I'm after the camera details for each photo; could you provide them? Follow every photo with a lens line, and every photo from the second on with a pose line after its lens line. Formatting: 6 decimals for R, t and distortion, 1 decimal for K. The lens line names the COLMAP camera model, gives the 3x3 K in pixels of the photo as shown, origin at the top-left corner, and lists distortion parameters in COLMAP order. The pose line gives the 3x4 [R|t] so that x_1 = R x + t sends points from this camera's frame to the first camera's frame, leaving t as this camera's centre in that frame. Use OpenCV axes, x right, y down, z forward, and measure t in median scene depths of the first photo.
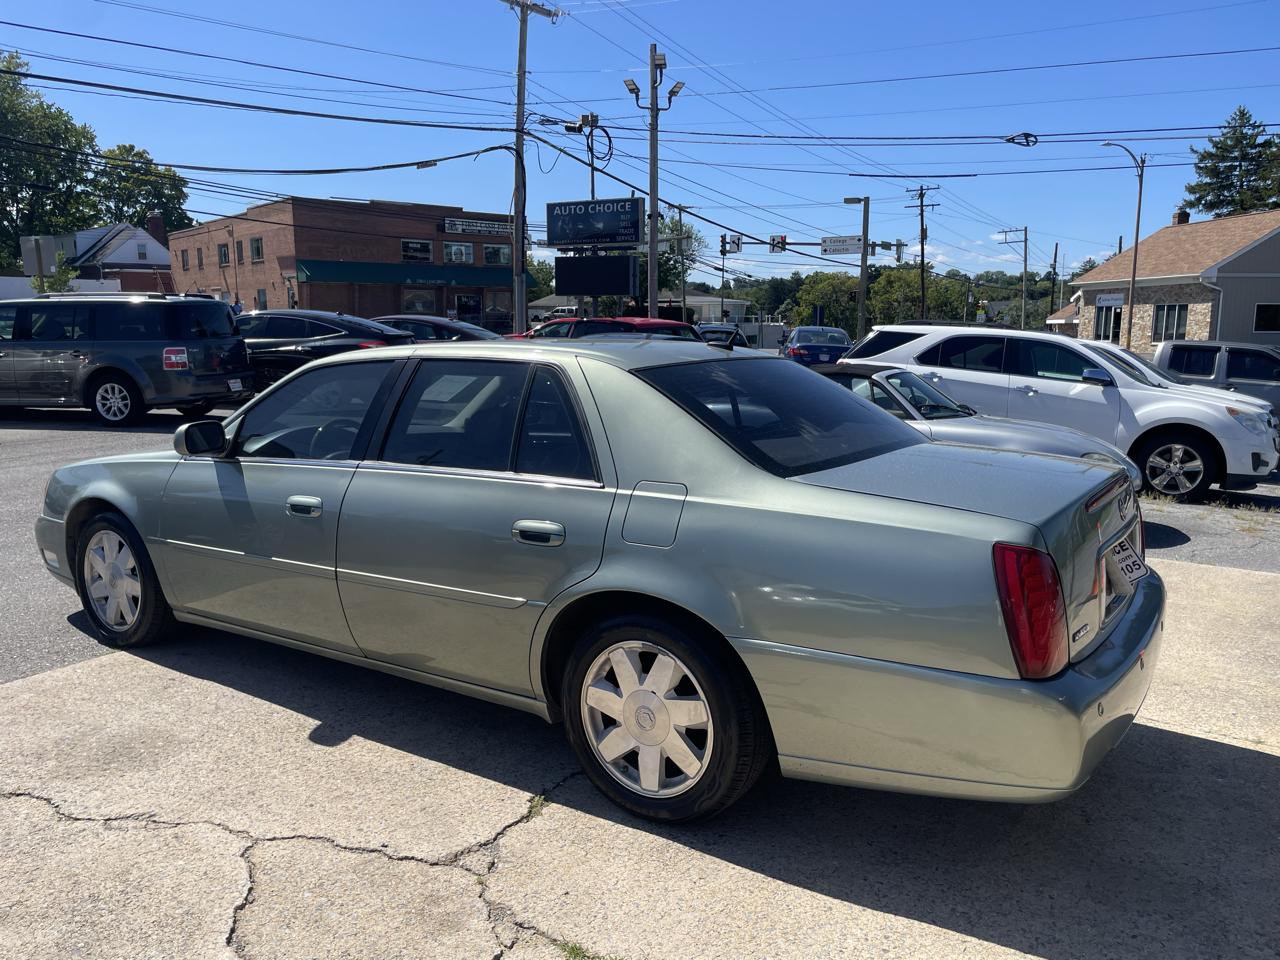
lens RADIAL K [[969.2, 0, 634.0], [0, 969.2, 487.7], [0, 0, 1]] dist [0.087577, -0.117927]
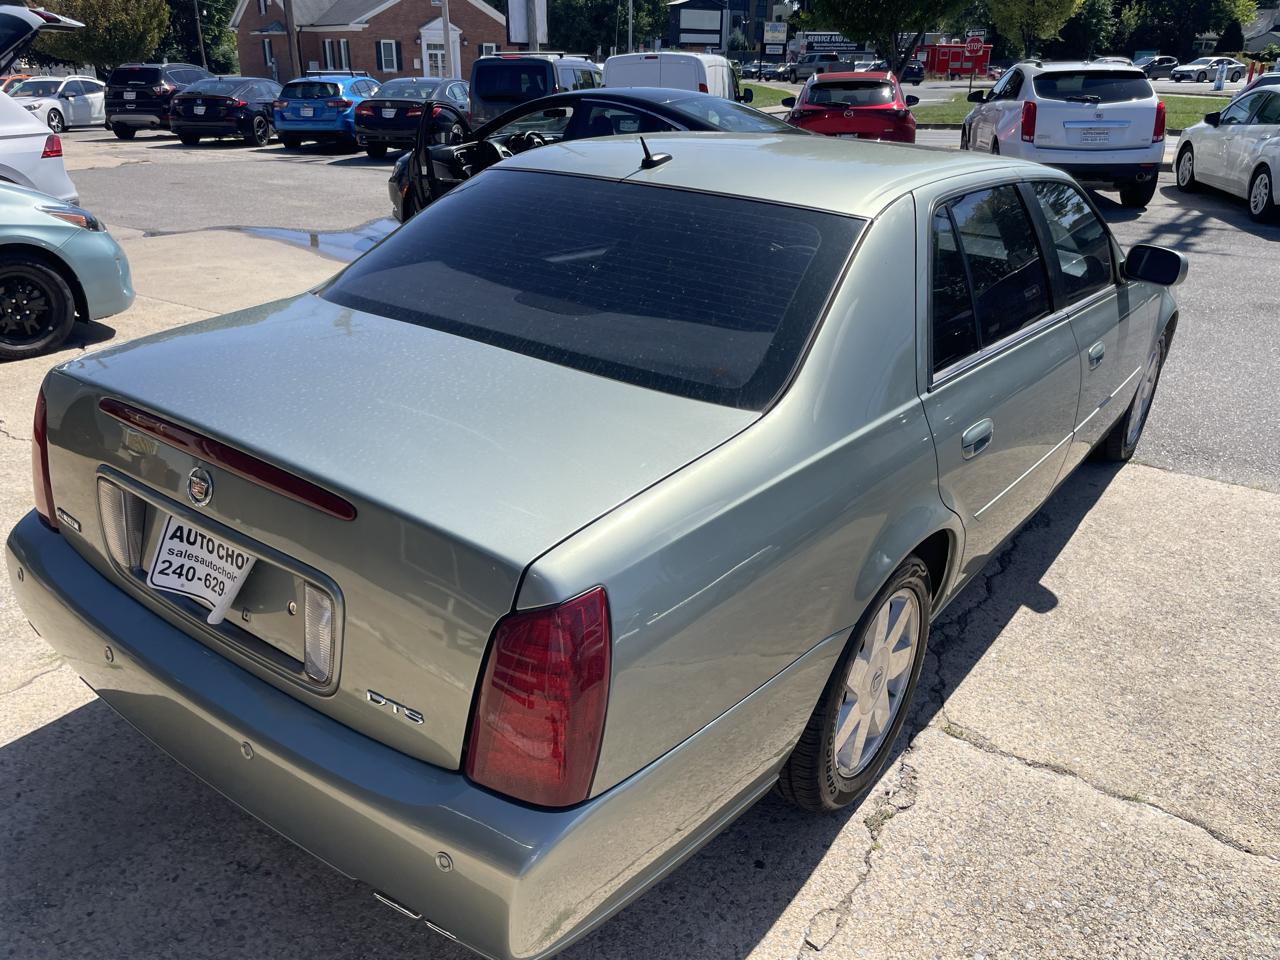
lens RADIAL K [[969.2, 0, 633.7], [0, 969.2, 482.1], [0, 0, 1]] dist [0.087577, -0.117927]
pose [[-0.044553, 0.394152, -0.917965, 0.121835], [-0.184936, 0.899741, 0.395303, -0.031152], [0.981740, 0.187377, 0.032806, 0.146657]]
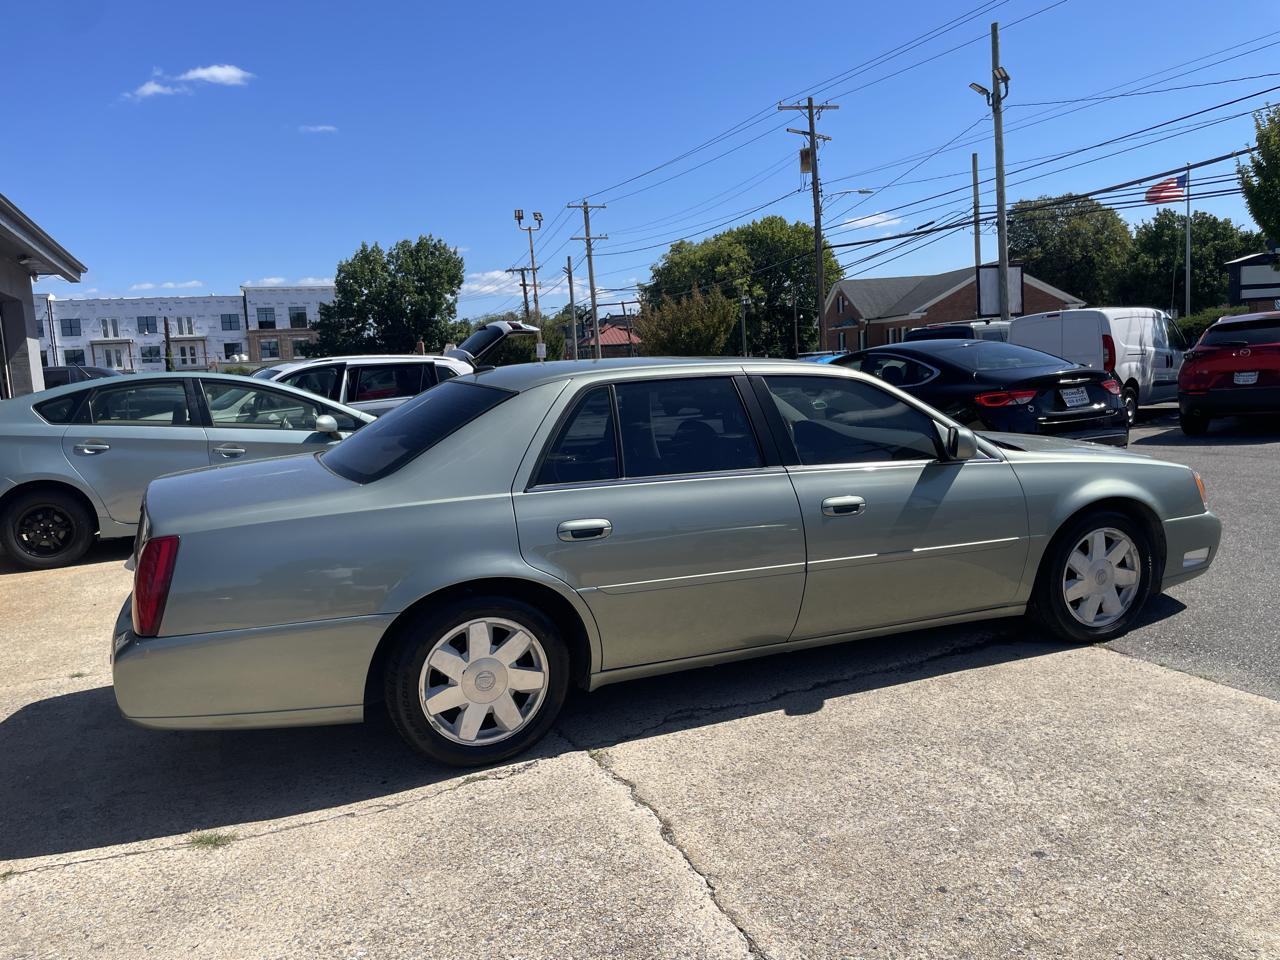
lens RADIAL K [[969.7, 0, 656.1], [0, 969.7, 475.3], [0, 0, 1]] dist [0.085507, -0.115426]
pose [[-0.556152, 0.131963, -0.820537, 0.140754], [-0.084539, 0.973209, 0.213817, -0.042664], [0.826769, 0.188282, -0.530096, 0.266872]]
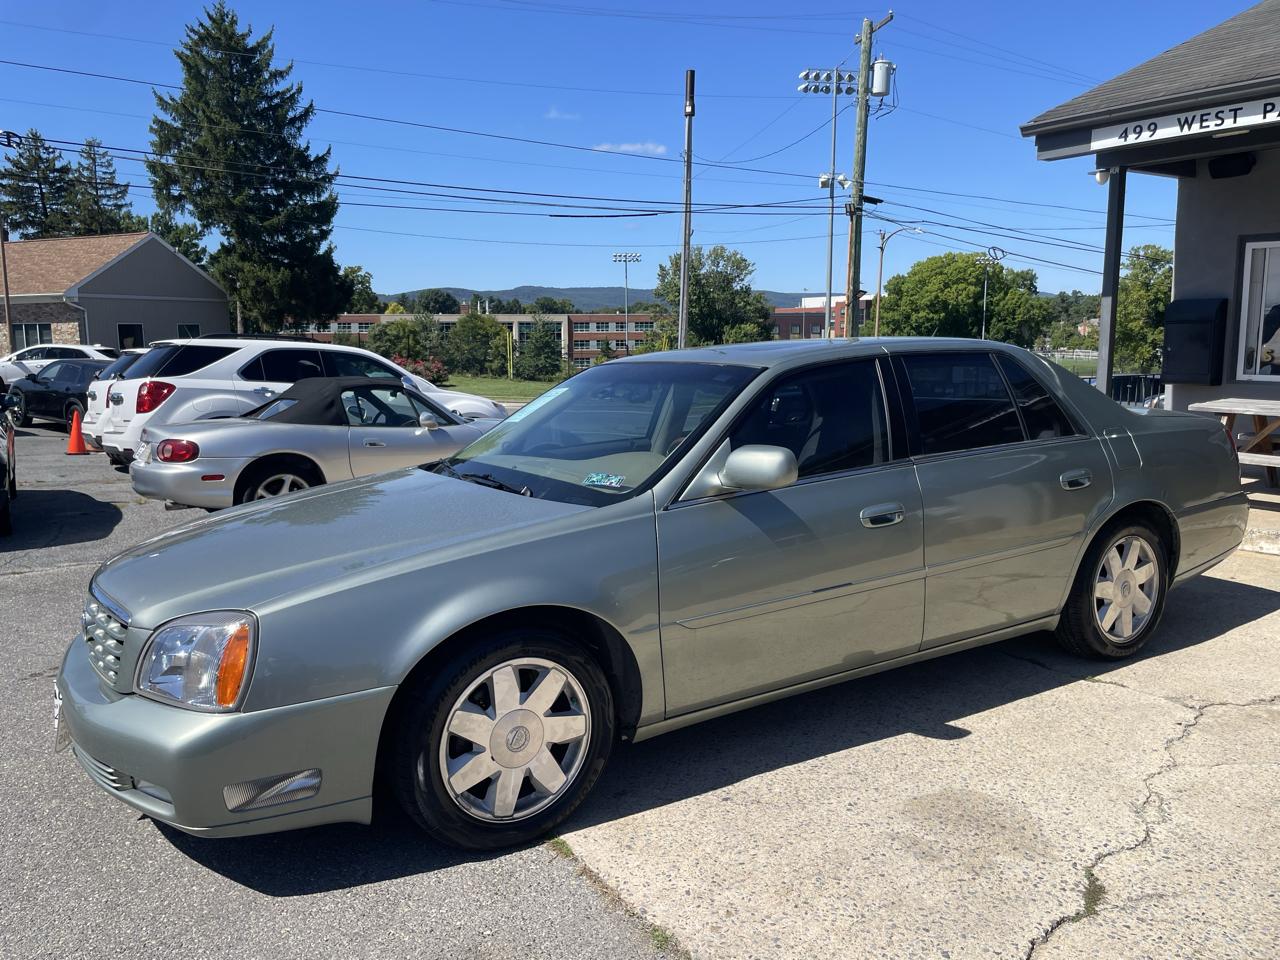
lens RADIAL K [[969.2, 0, 634.2], [0, 969.2, 477.2], [0, 0, 1]] dist [0.087577, -0.117927]
pose [[0.407370, -0.133965, 0.903384, -0.187915], [0.162404, 0.984043, 0.072693, -0.018182], [-0.898707, 0.117100, 0.422626, 0.119673]]
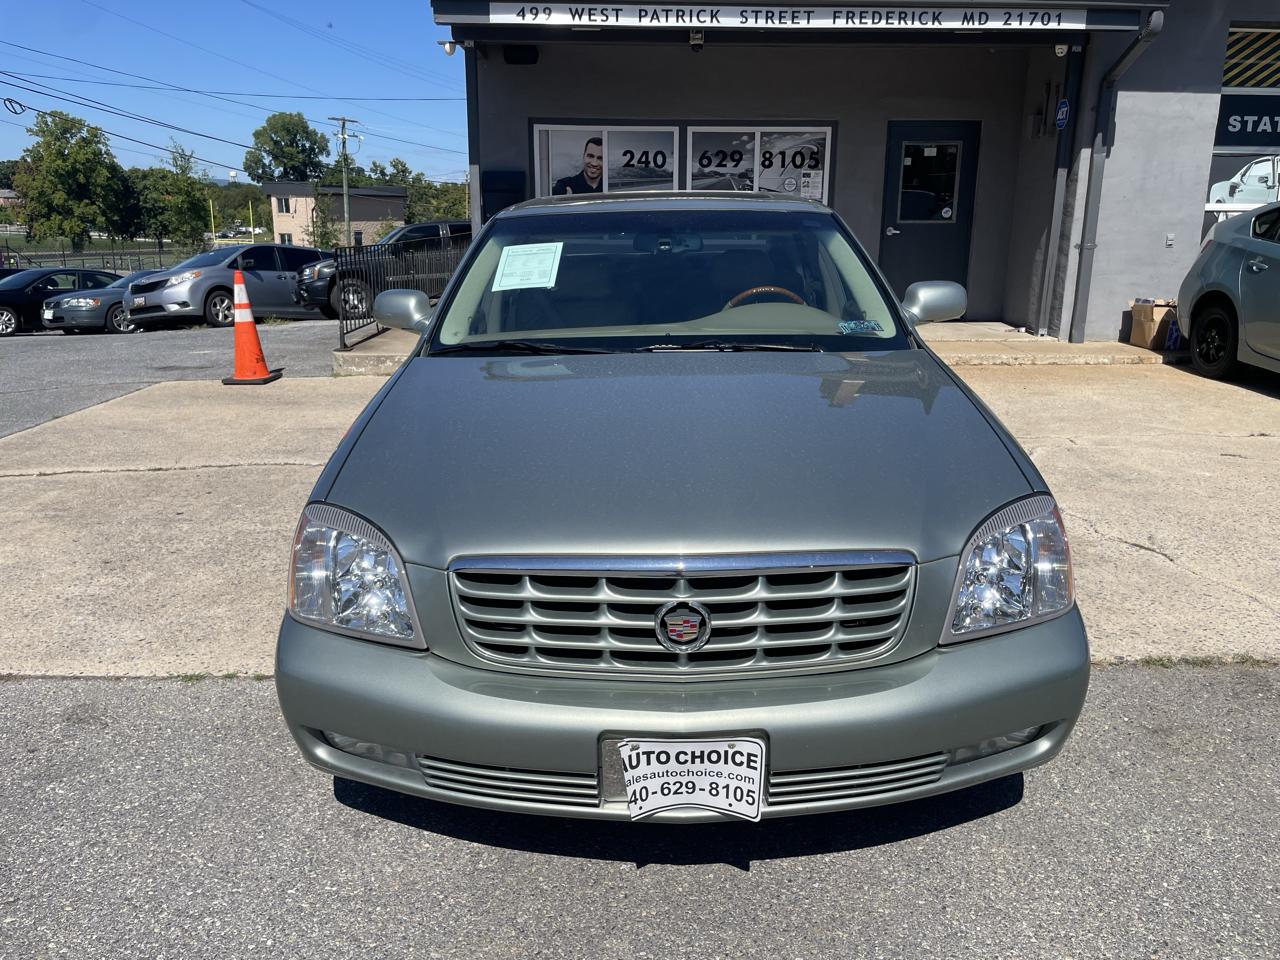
lens RADIAL K [[969.7, 0, 643.9], [0, 969.7, 460.6], [0, 0, 1]] dist [0.085507, -0.115426]
pose [[-0.554545, -0.210194, 0.805170, -0.163943], [0.134087, 0.932360, 0.335747, -0.039221], [-0.821280, 0.294149, -0.488851, 0.267113]]
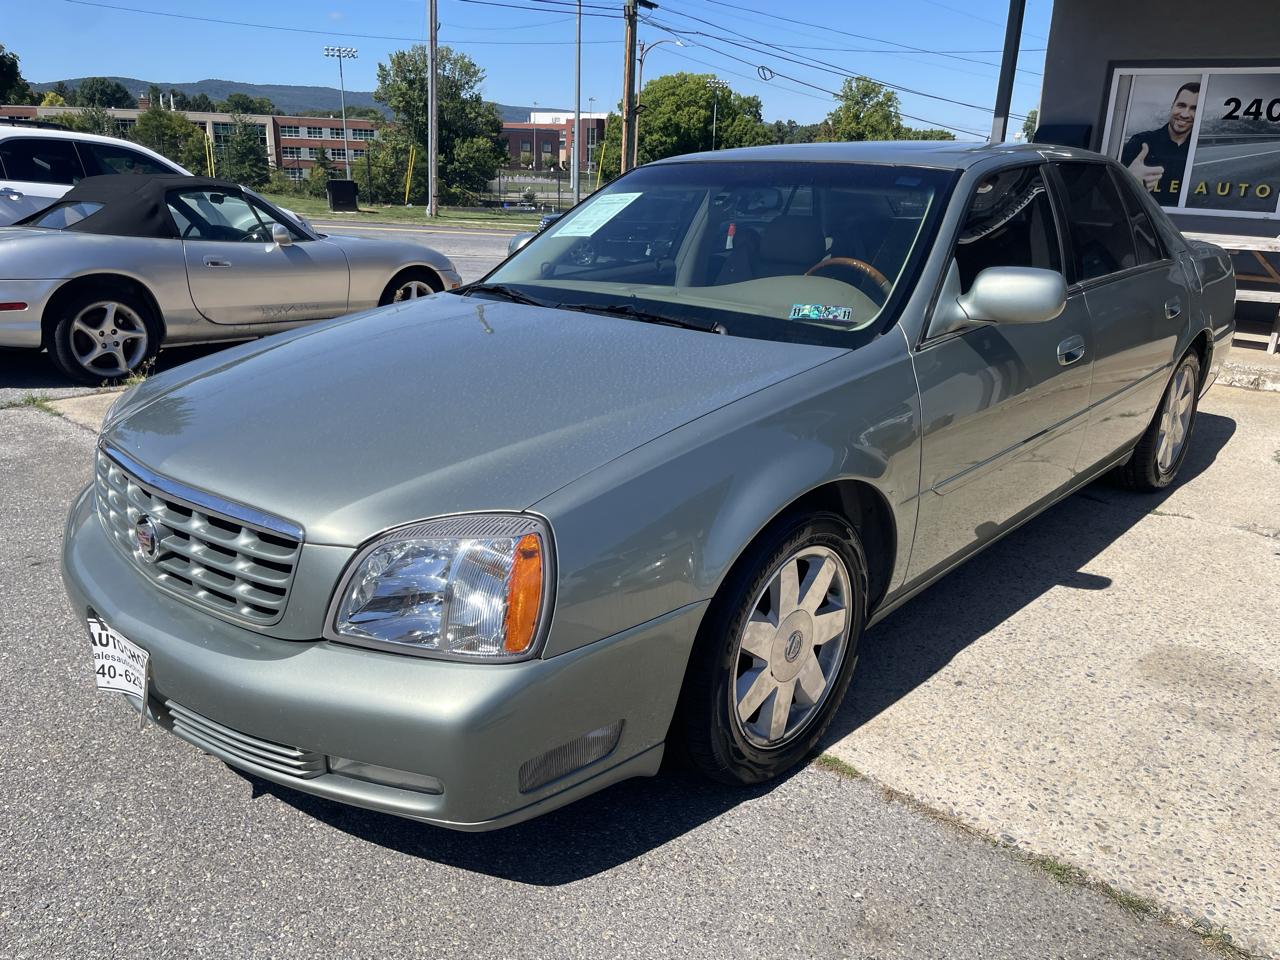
lens RADIAL K [[969.2, 0, 641.5], [0, 969.2, 484.0], [0, 0, 1]] dist [0.087577, -0.117927]
pose [[0.141764, -0.309457, 0.940287, -0.176772], [0.137142, 0.946860, 0.290944, -0.024200], [-0.980354, 0.087708, 0.176671, 0.178951]]
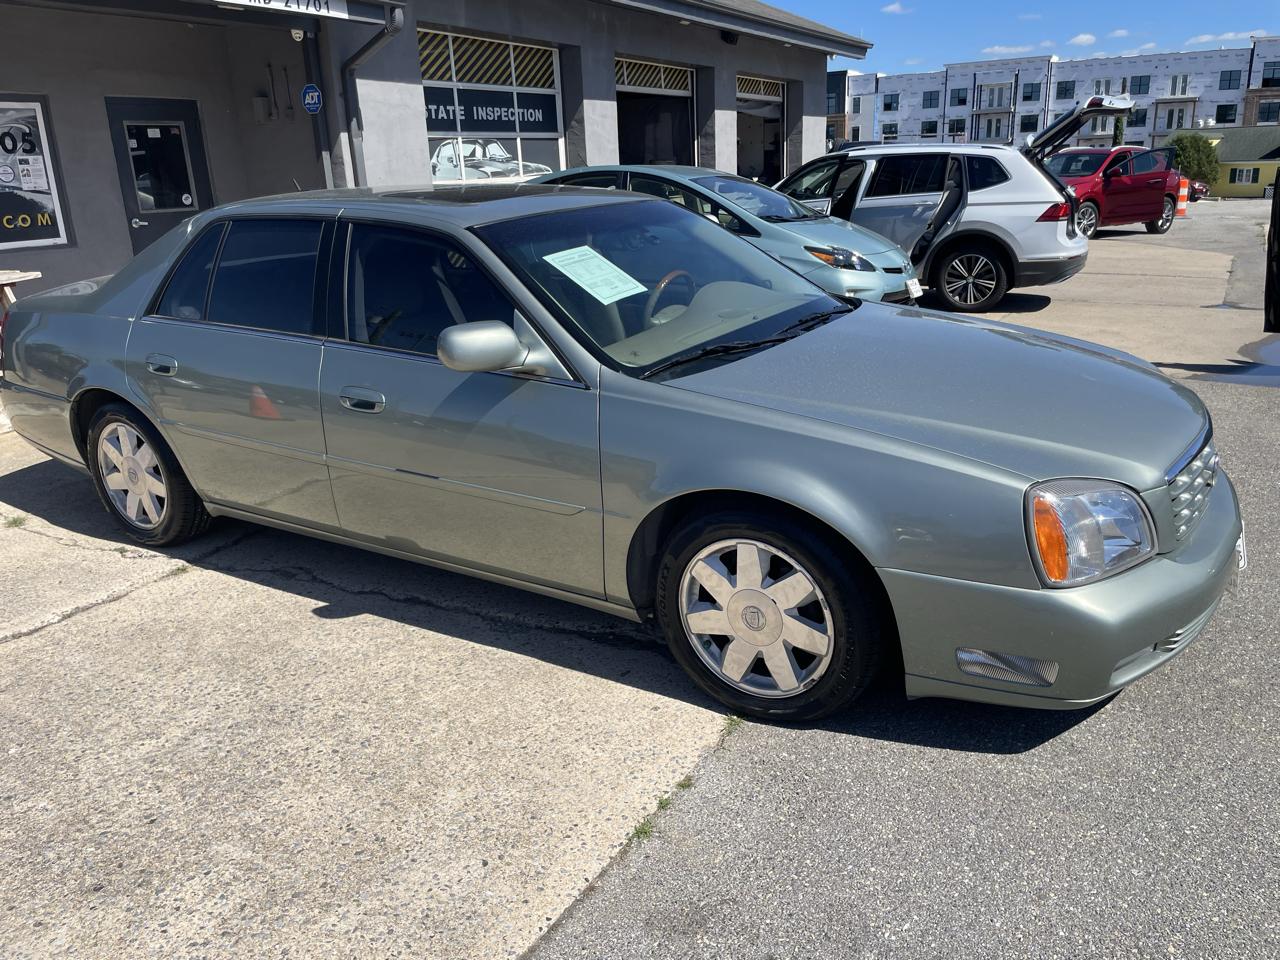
lens RADIAL K [[969.2, 0, 652.8], [0, 969.2, 475.5], [0, 0, 1]] dist [0.087577, -0.117927]
pose [[-0.998558, 0.046379, -0.027035, -0.042302], [0.029013, 0.889950, 0.455134, -0.054787], [0.045169, 0.453694, -0.890012, 0.329793]]
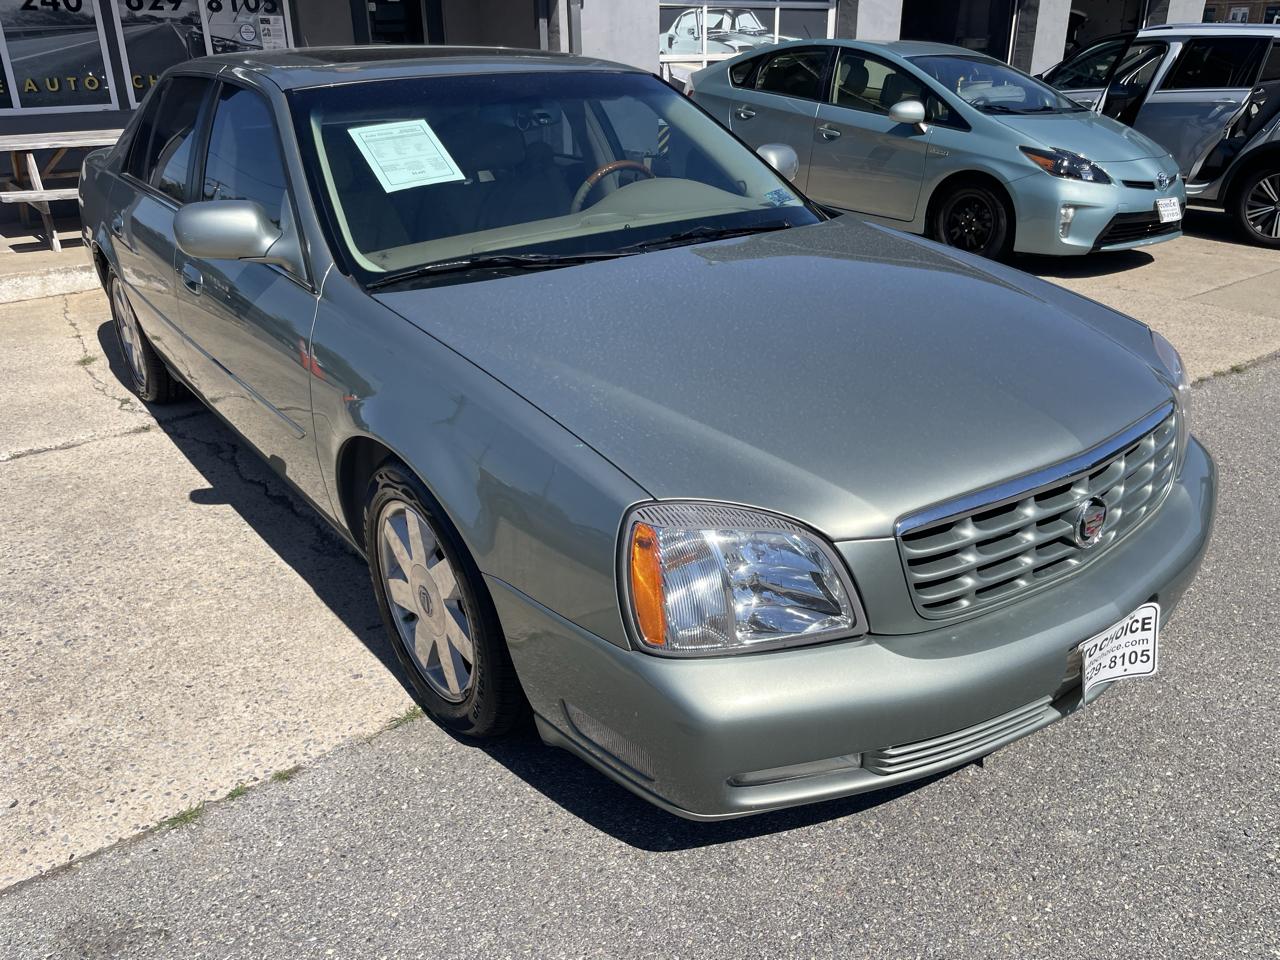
lens RADIAL K [[969.2, 0, 644.4], [0, 969.2, 483.9], [0, 0, 1]] dist [0.087577, -0.117927]
pose [[-0.946877, -0.121165, 0.297899, -0.099164], [0.061730, 0.840611, 0.538110, -0.046231], [-0.315617, 0.527913, -0.788475, 0.299112]]
